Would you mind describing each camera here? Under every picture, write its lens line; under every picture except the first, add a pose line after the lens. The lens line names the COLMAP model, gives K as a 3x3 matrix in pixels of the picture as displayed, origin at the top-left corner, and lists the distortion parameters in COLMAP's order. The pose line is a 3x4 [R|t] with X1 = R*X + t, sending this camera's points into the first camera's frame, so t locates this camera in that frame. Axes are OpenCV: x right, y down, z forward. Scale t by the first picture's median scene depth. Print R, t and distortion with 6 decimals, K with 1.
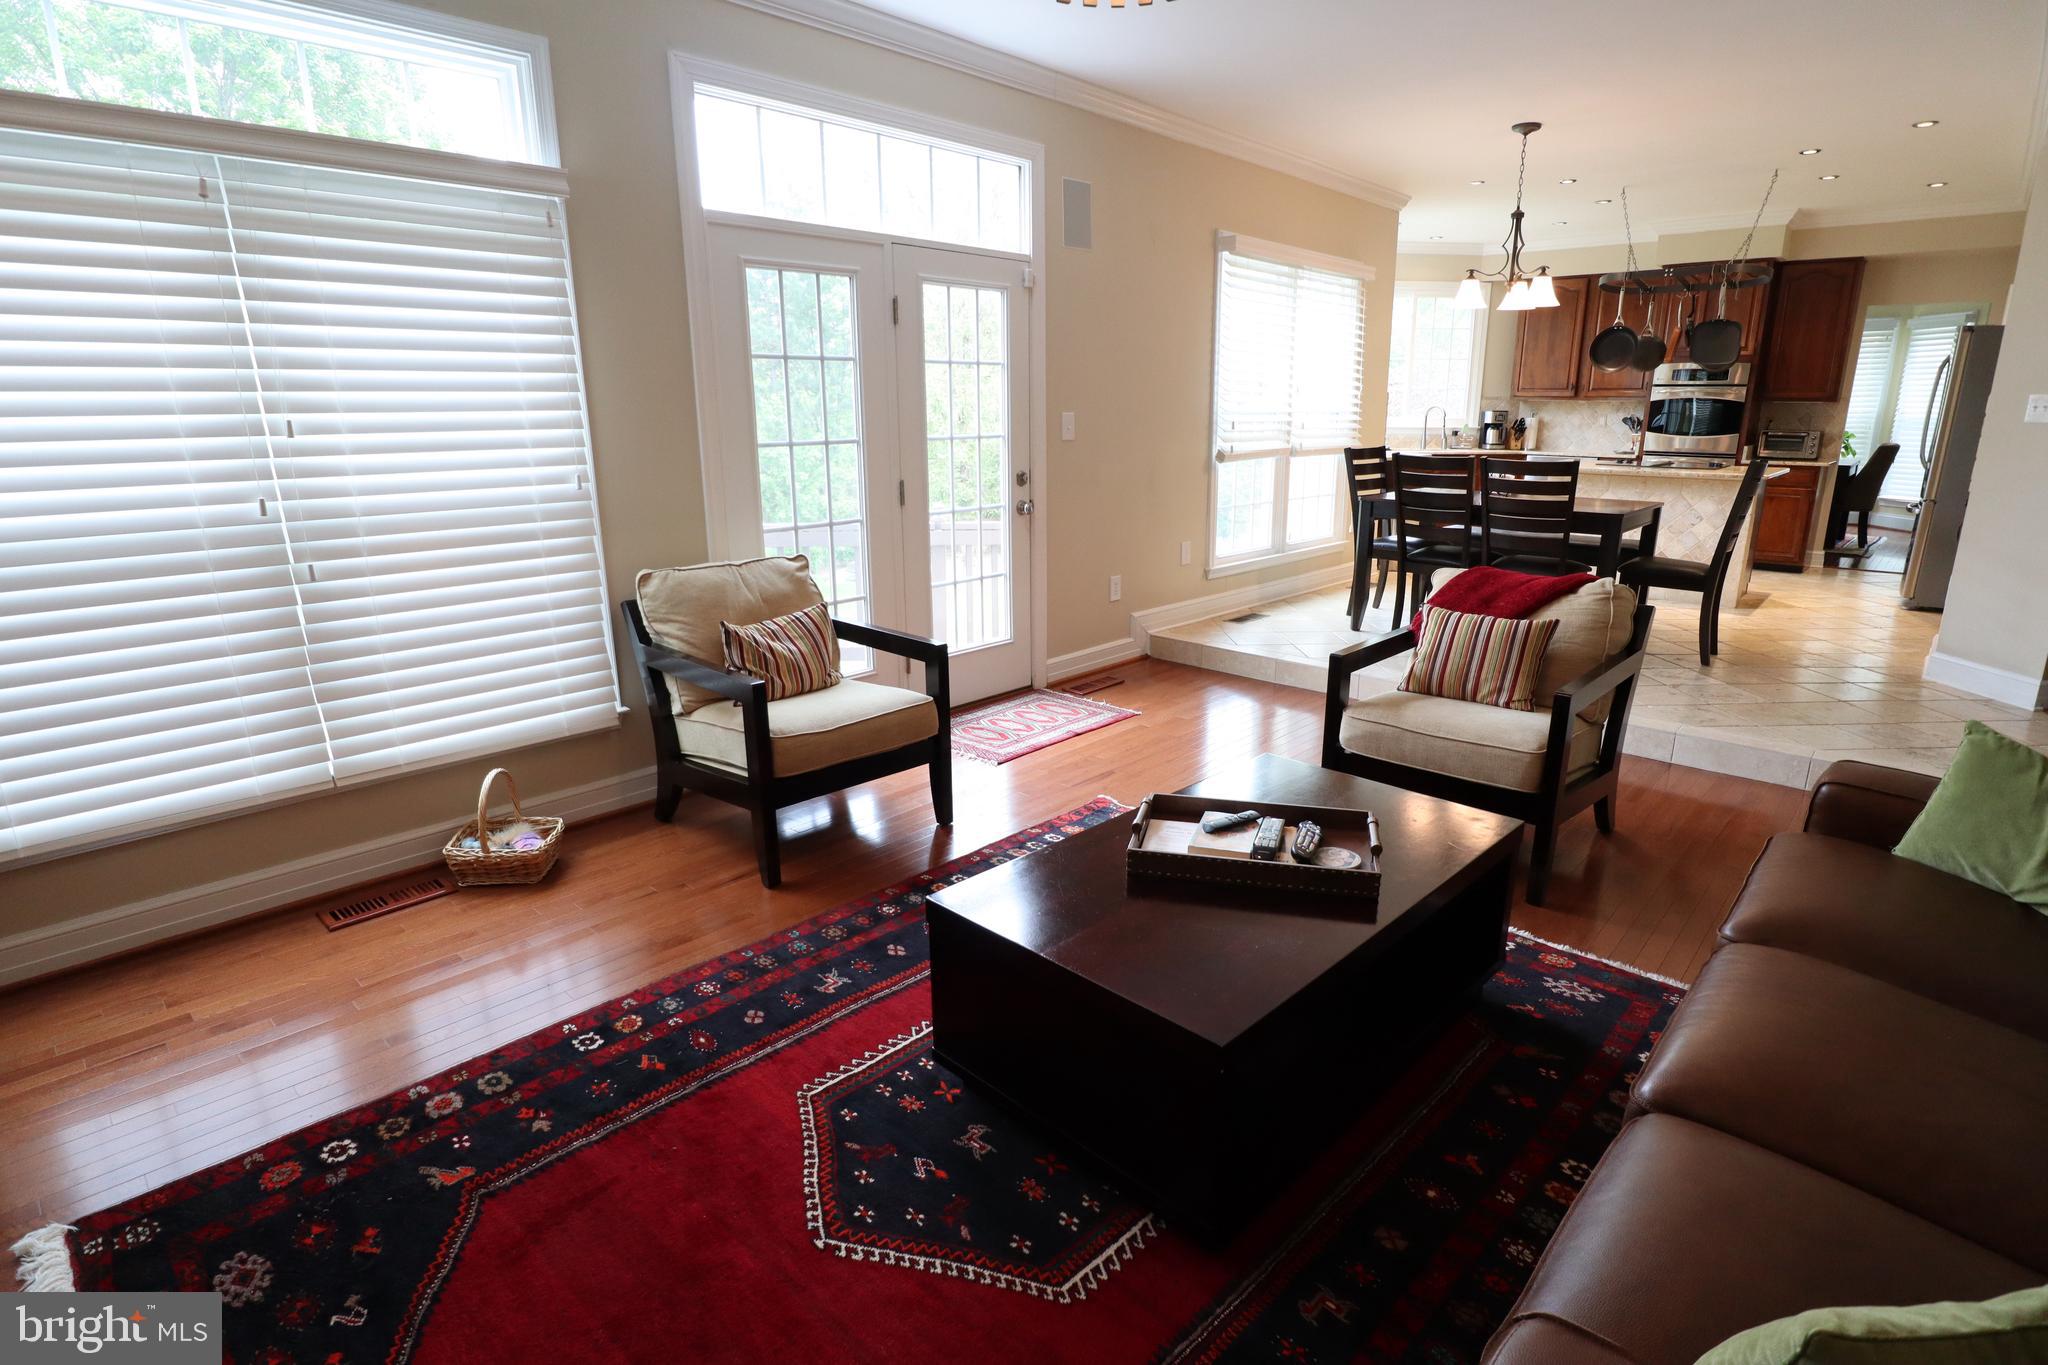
lens RADIAL K [[1026.8, 0, 1052.8], [0, 1026.8, 683.7], [0, 0, 1]] dist [-0.040517, 0.014351]
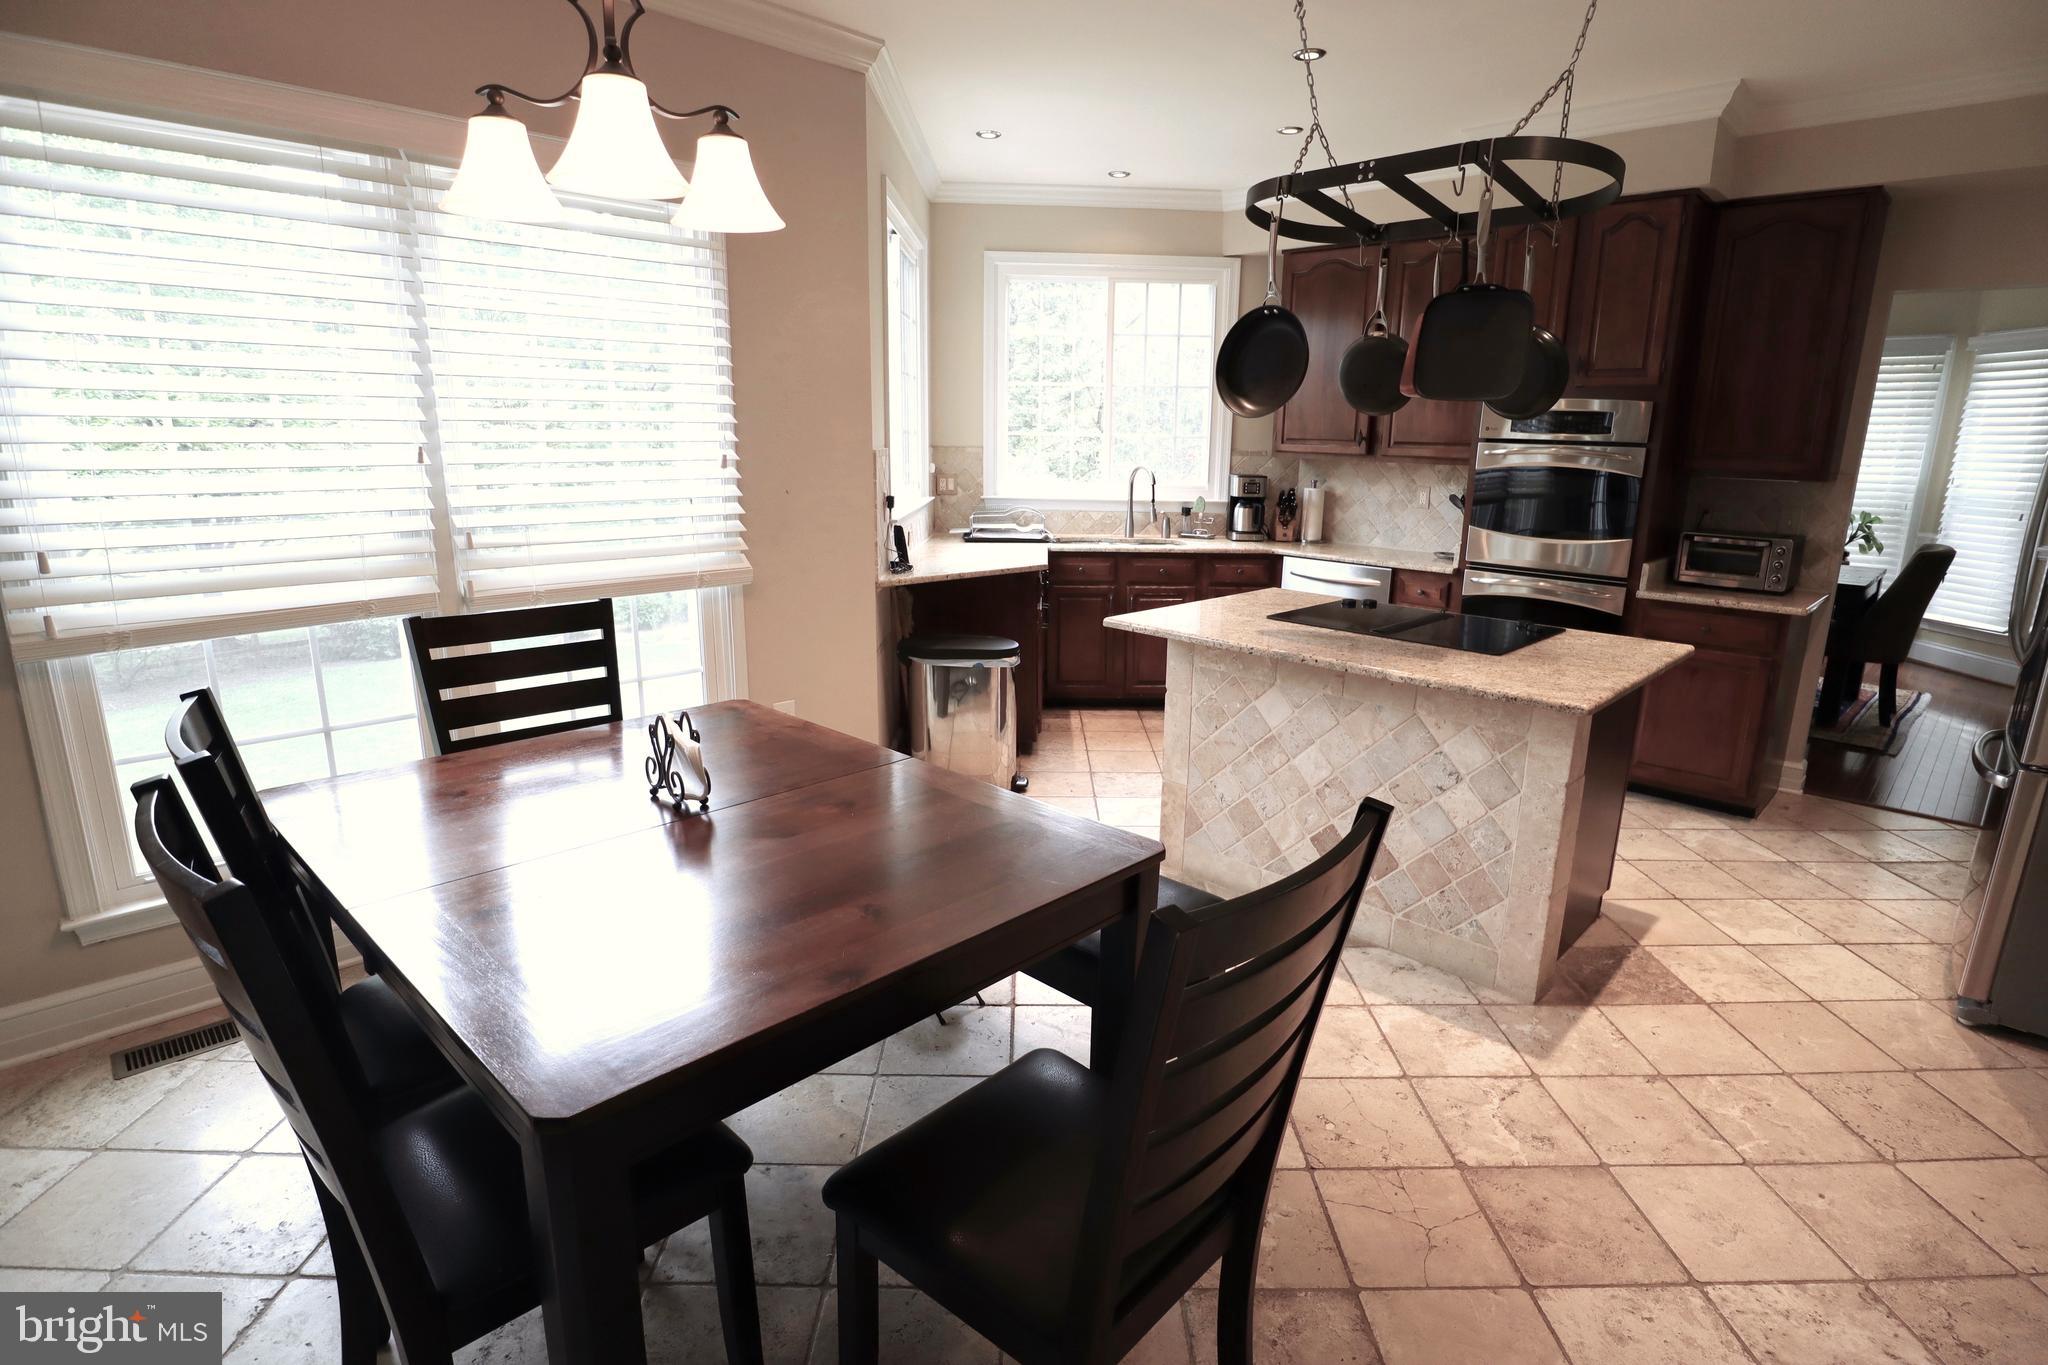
lens RADIAL K [[1026.8, 0, 1052.8], [0, 1026.8, 683.7], [0, 0, 1]] dist [-0.040517, 0.014351]
pose [[0.999211, 0.027183, -0.028963, 0.575477], [-0.027877, 0.999327, -0.023826, -0.219759], [0.028296, 0.024614, 0.999296, 0.687056]]
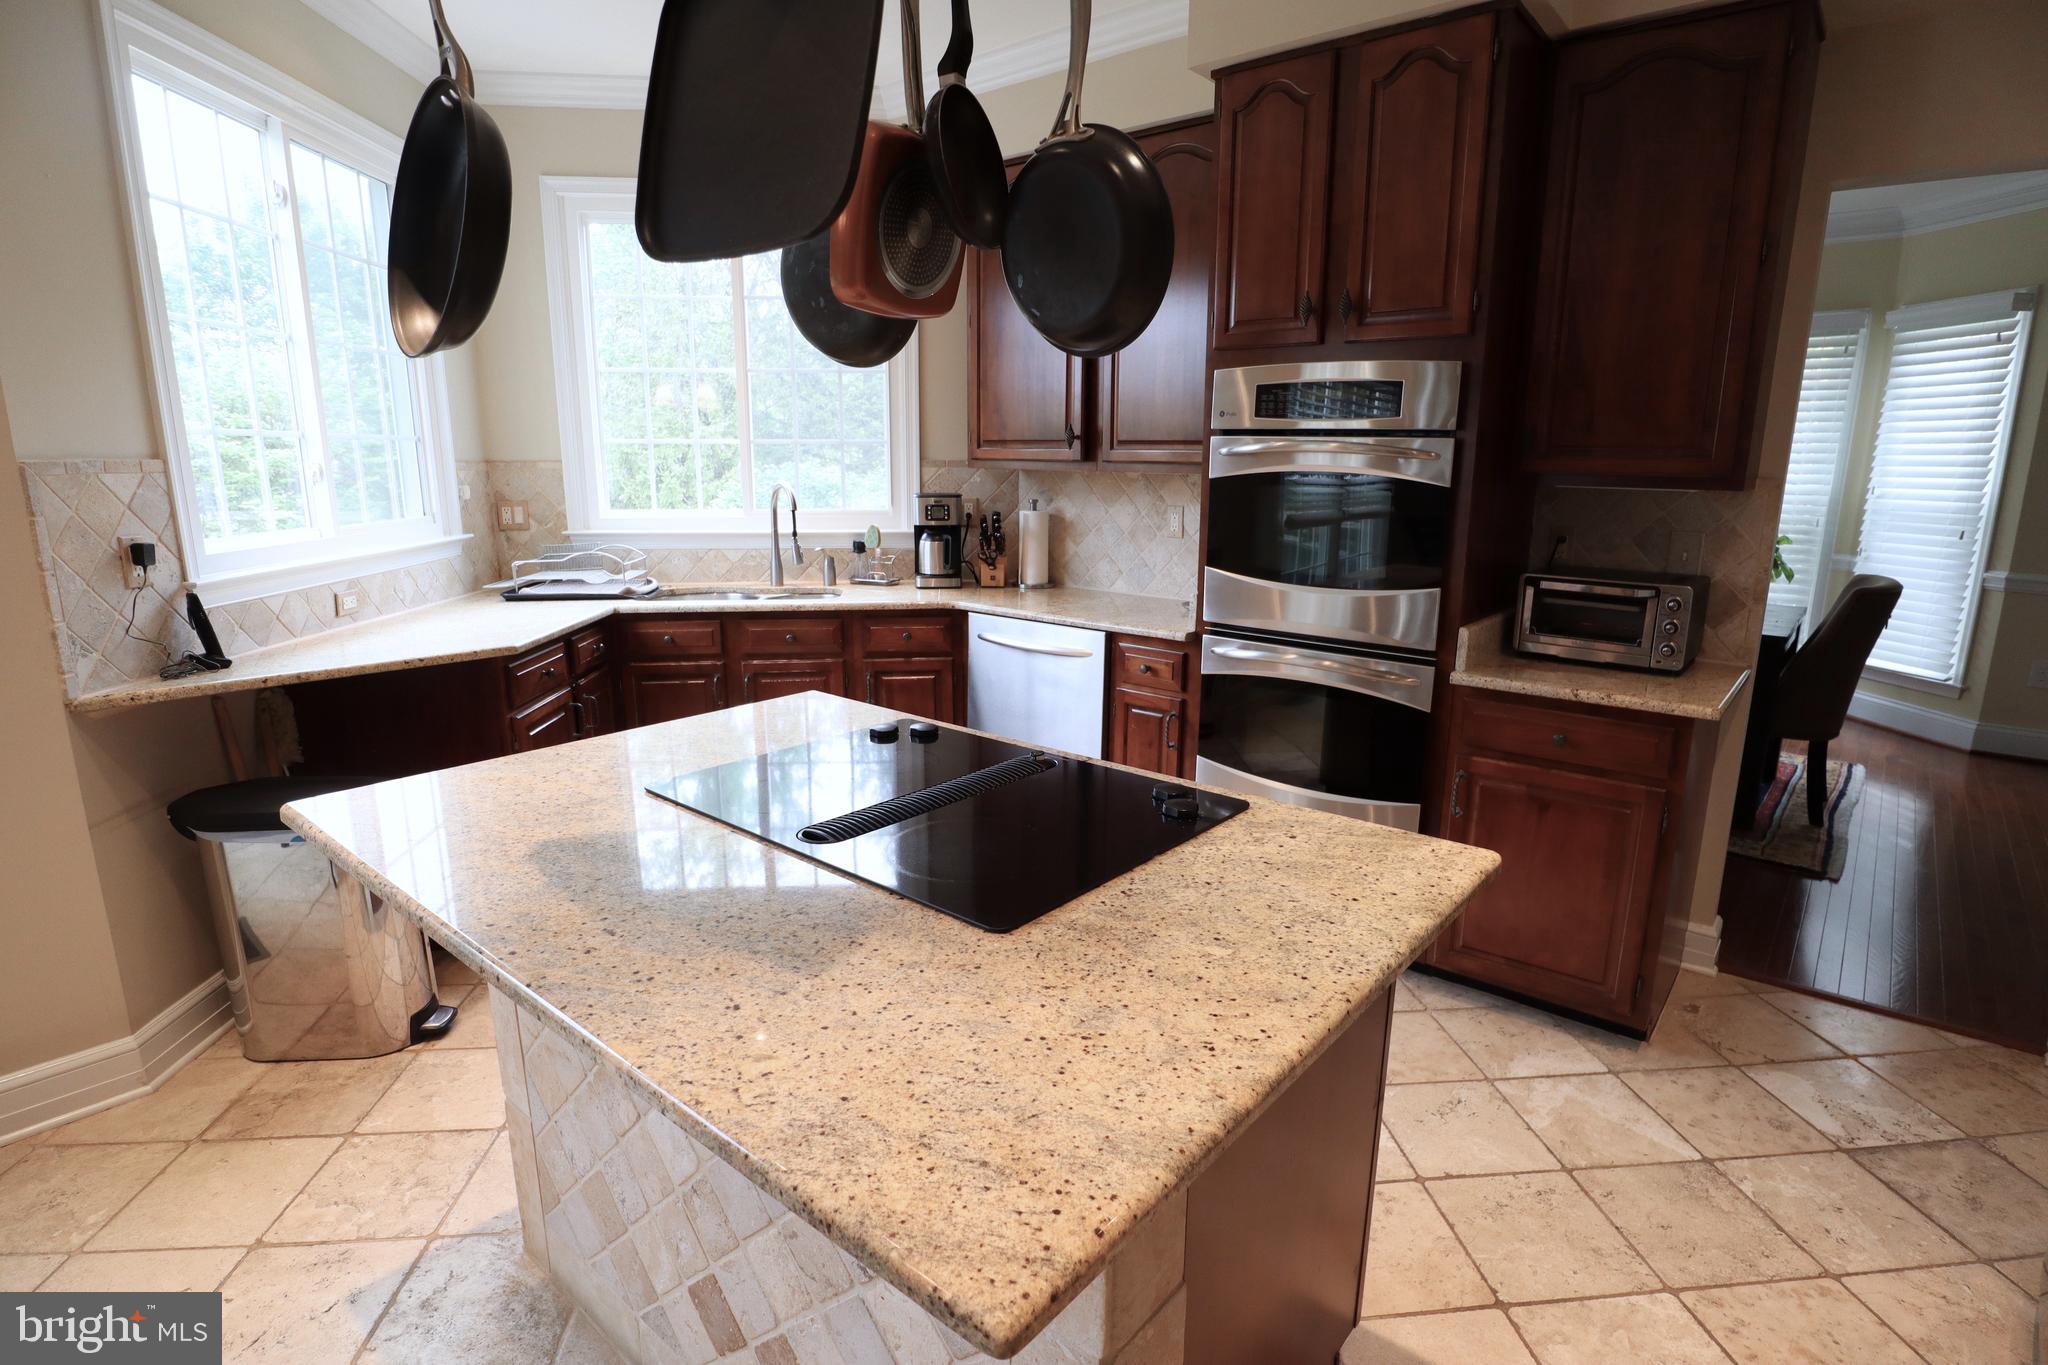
lens RADIAL K [[1030.0, 0, 1047.2], [0, 1030.0, 689.3], [0, 0, 1]] dist [-0.056327, 0.025056]
pose [[0.999205, 0.001368, 0.039845, 0.777268], [0.000273, 0.999154, -0.041135, -0.289736], [-0.039867, 0.041114, 0.998359, 0.986080]]
